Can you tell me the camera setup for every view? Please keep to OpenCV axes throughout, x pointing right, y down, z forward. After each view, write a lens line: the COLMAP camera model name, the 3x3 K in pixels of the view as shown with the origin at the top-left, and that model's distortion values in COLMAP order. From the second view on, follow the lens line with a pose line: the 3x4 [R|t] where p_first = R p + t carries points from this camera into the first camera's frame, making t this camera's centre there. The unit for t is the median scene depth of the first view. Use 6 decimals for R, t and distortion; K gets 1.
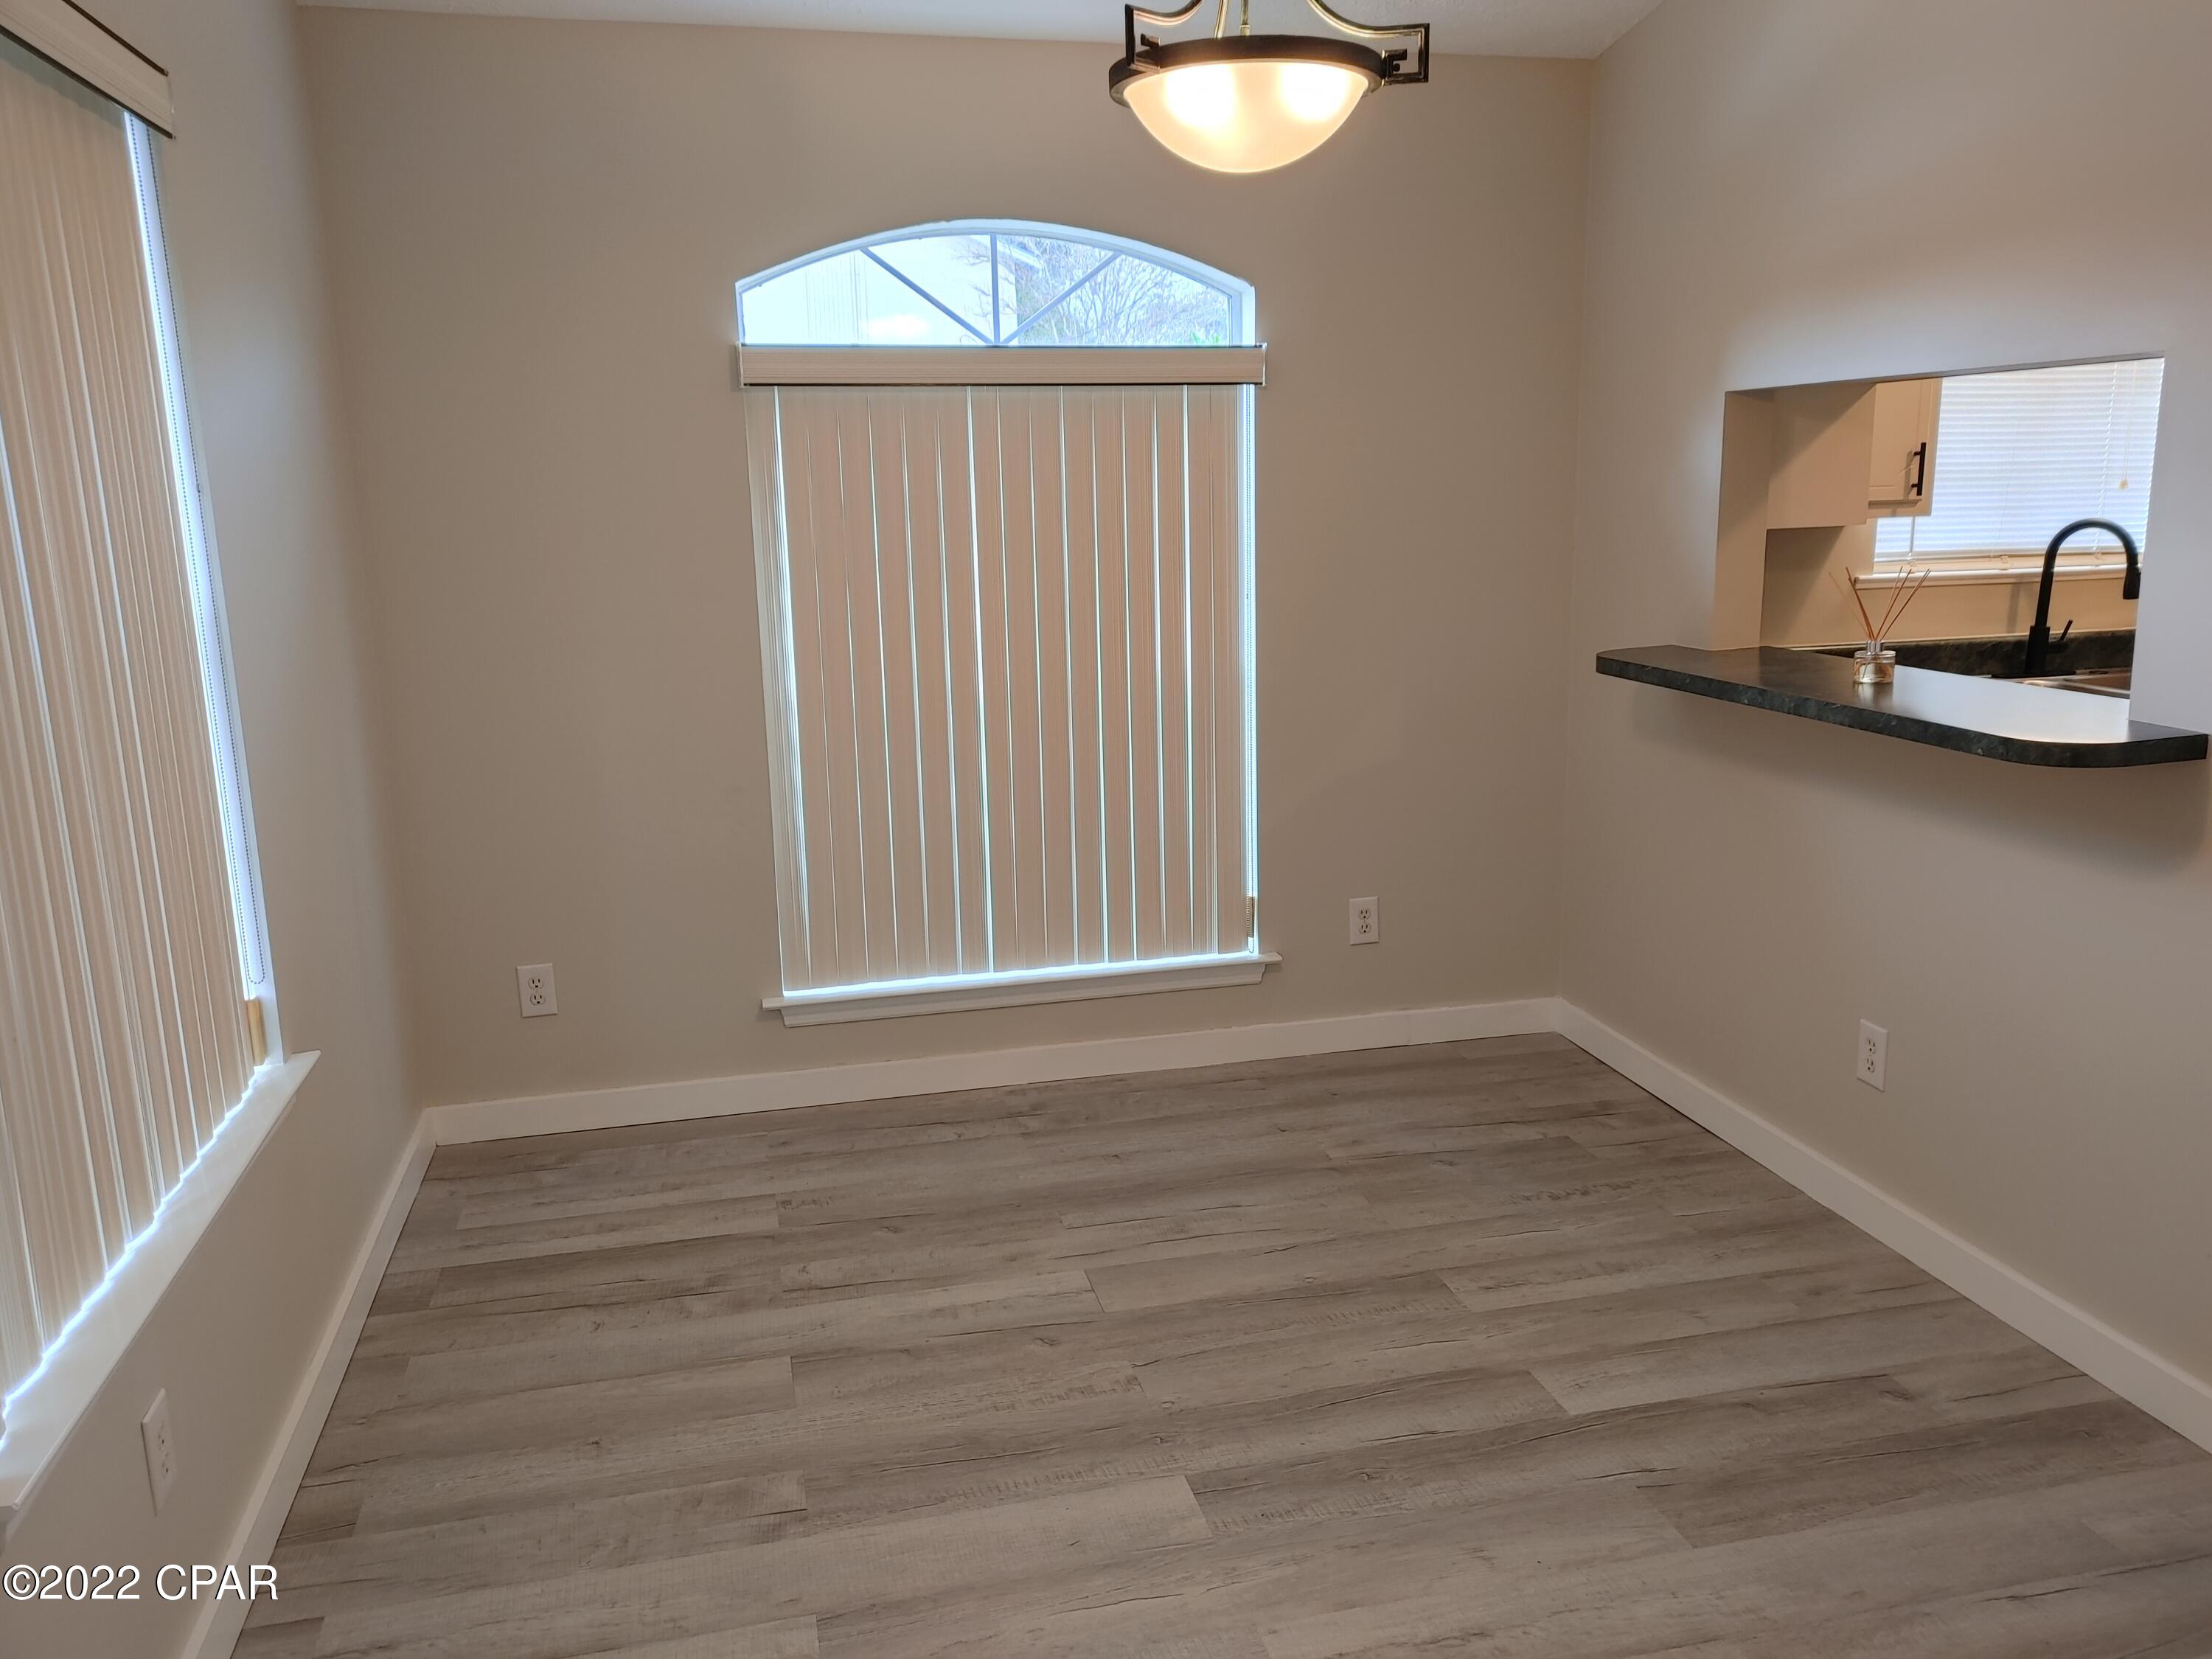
lens RADIAL K [[1681.4, 0, 1118.6], [0, 1681.4, 824.4], [0, 0, 1]] dist [0.057125, -0.043465]
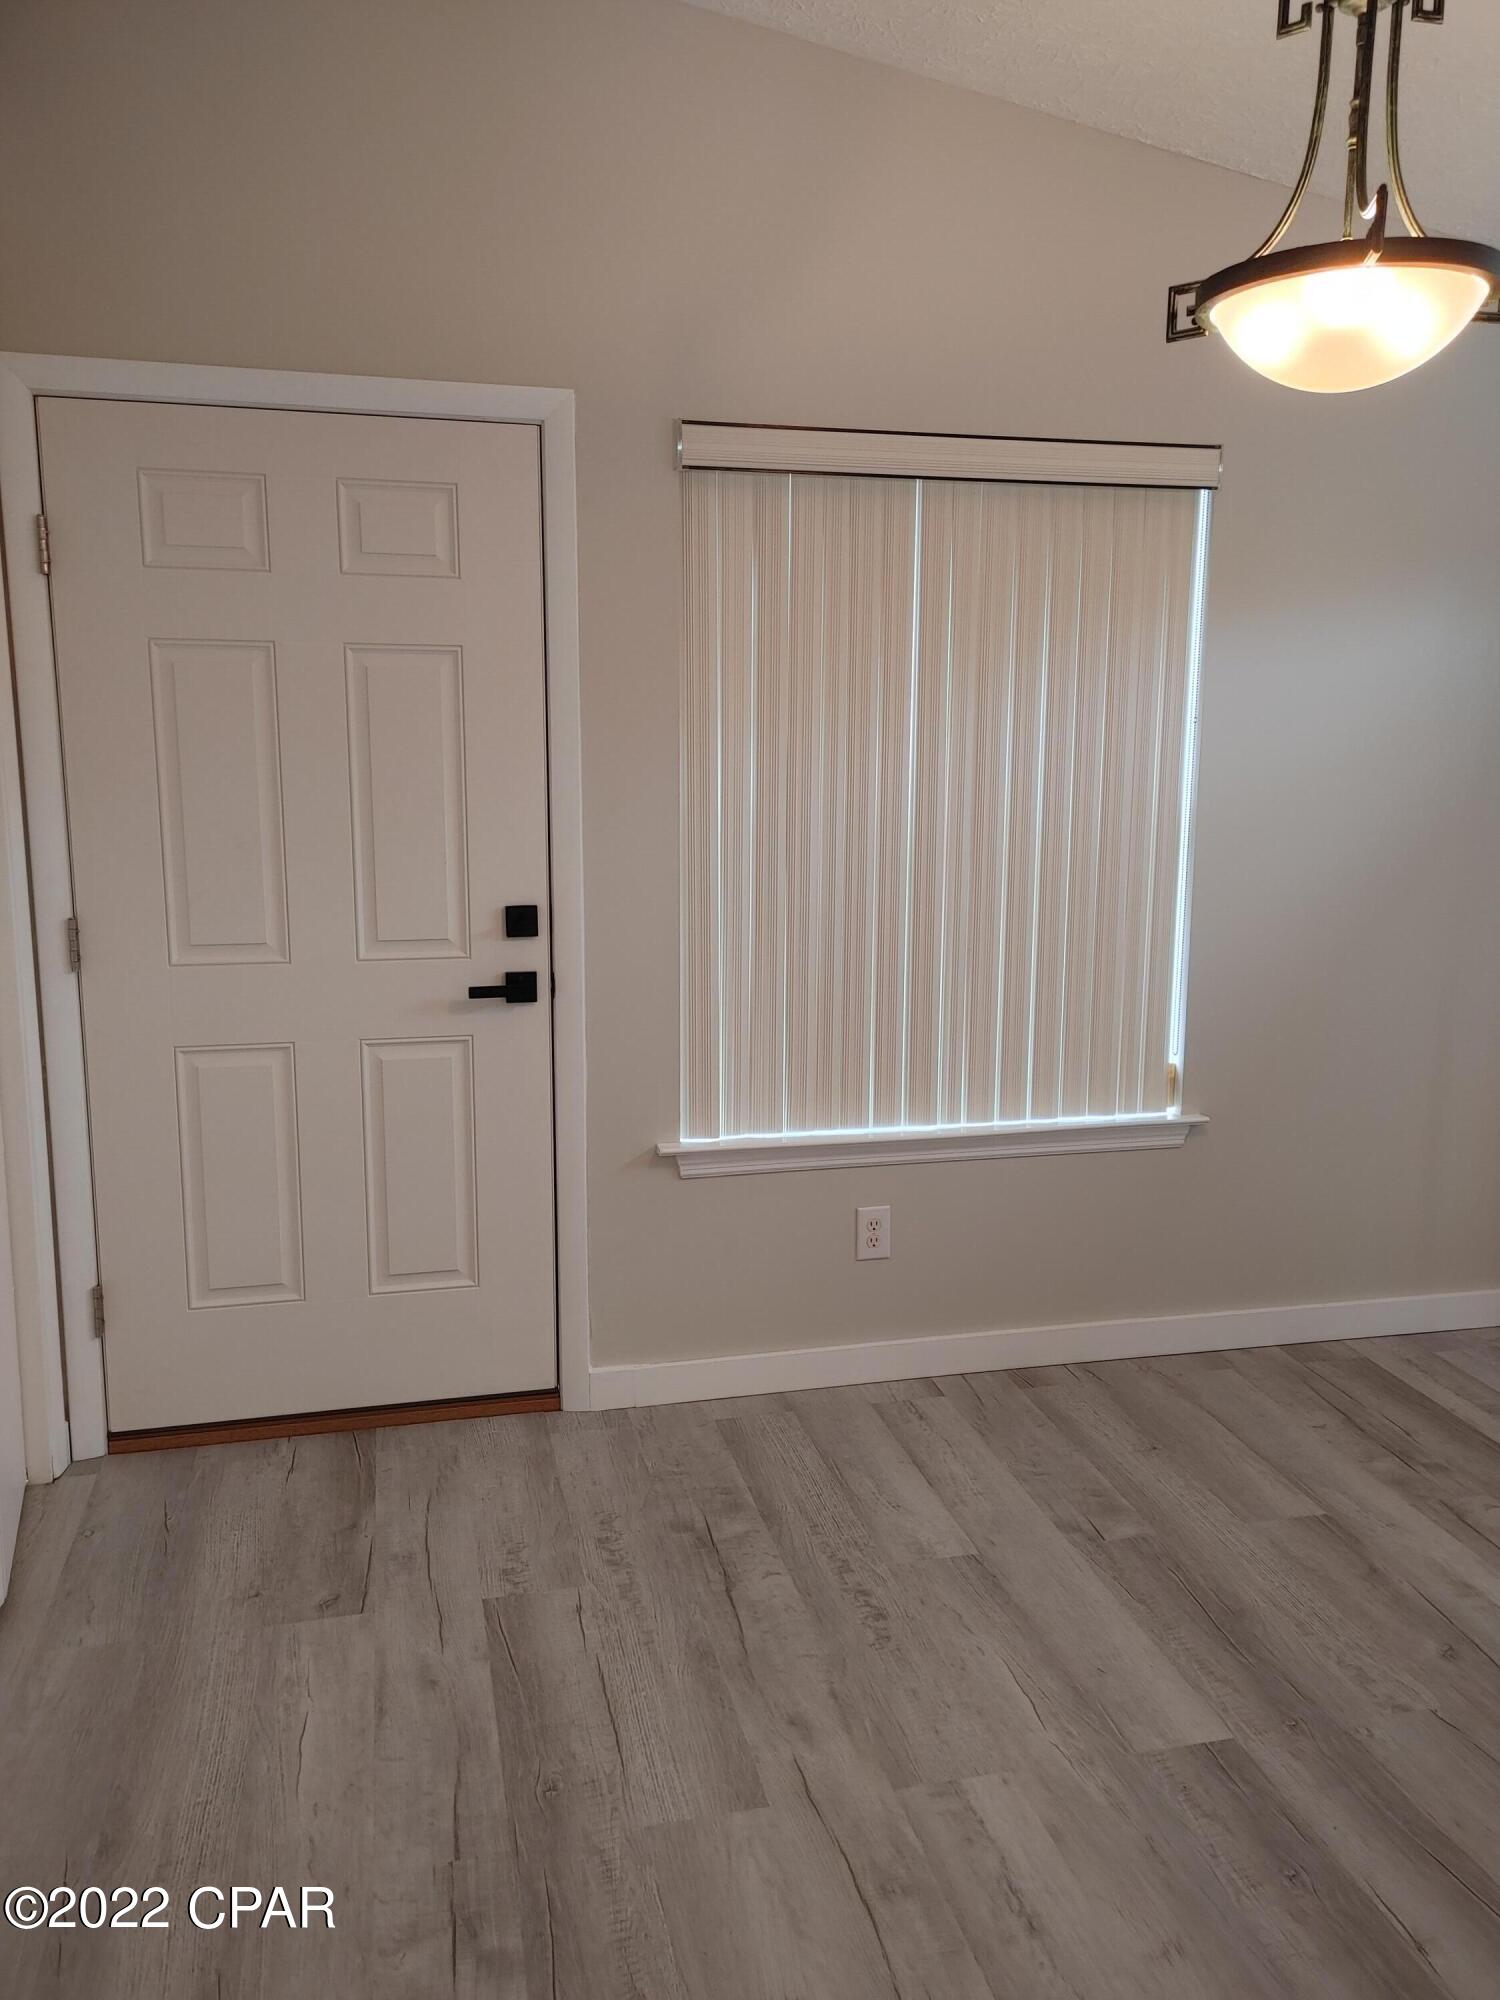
lens RADIAL K [[1534.8, 0, 749.8], [0, 1534.8, 996.5], [0, 0, 1]] dist [0.056834, -0.049685]
pose [[-0.004695, 0.184953, -0.982736, 0.679506], [-0.208255, 0.961018, 0.181861, -0.102687], [0.978063, 0.205513, 0.034006, 0.499555]]
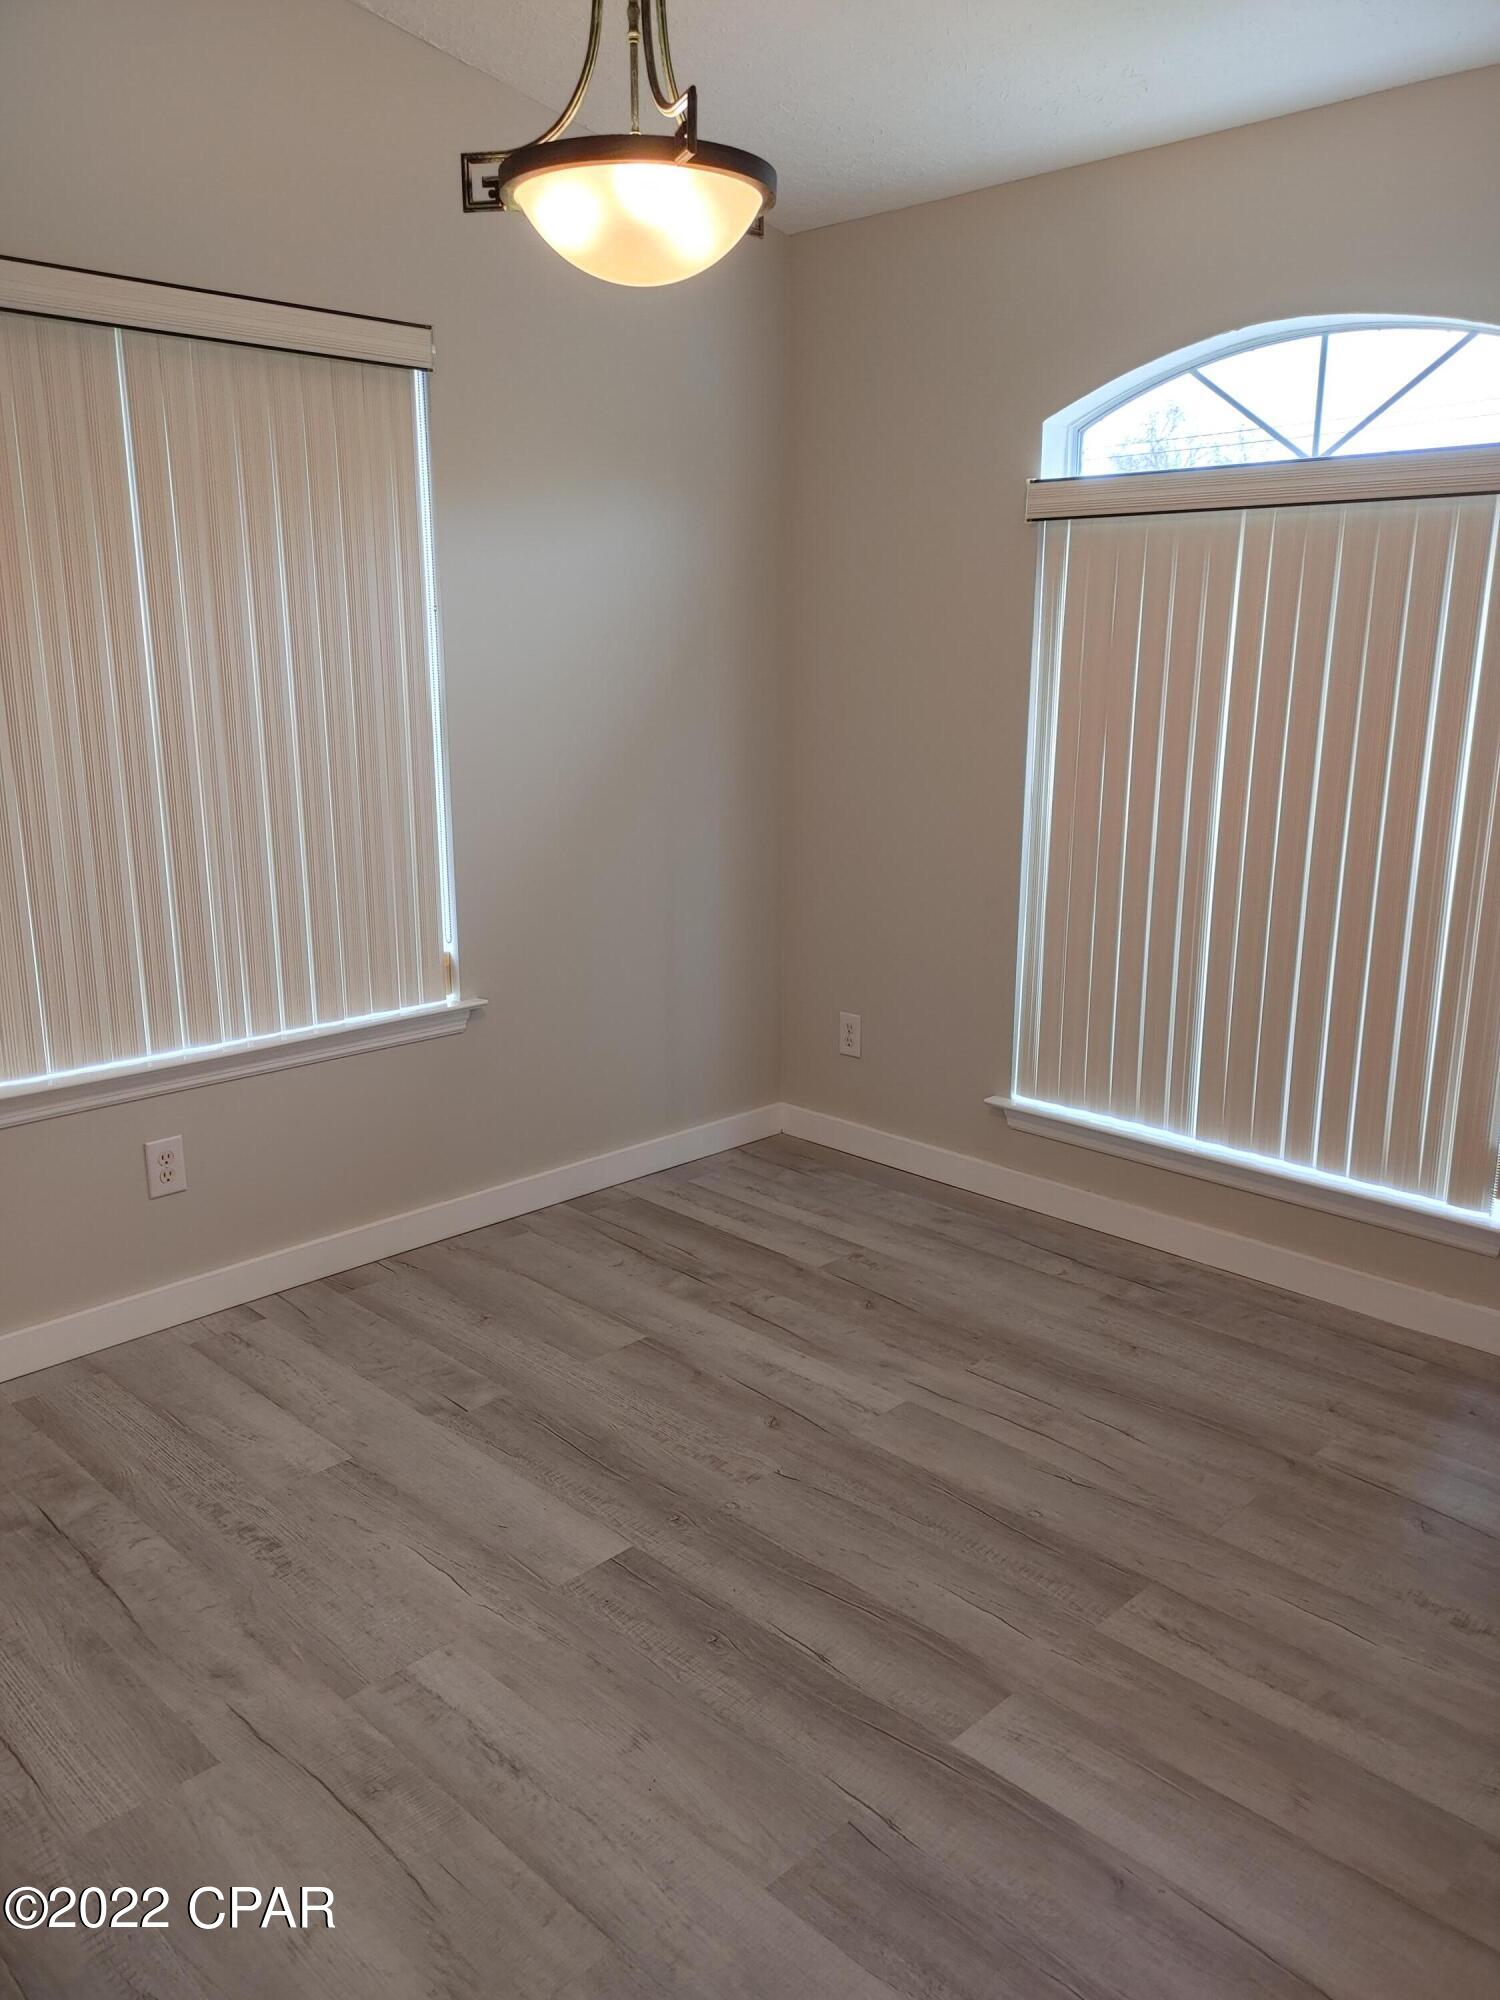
lens RADIAL K [[1539.9, 0, 739.4], [0, 1539.9, 1024.8], [0, 0, 1]] dist [0.056648, -0.056506]
pose [[0.518046, 0.228833, -0.824175, 0.654752], [-0.186168, 0.970615, 0.152473, -0.078170], [0.834847, 0.074447, 0.545425, 0.406560]]
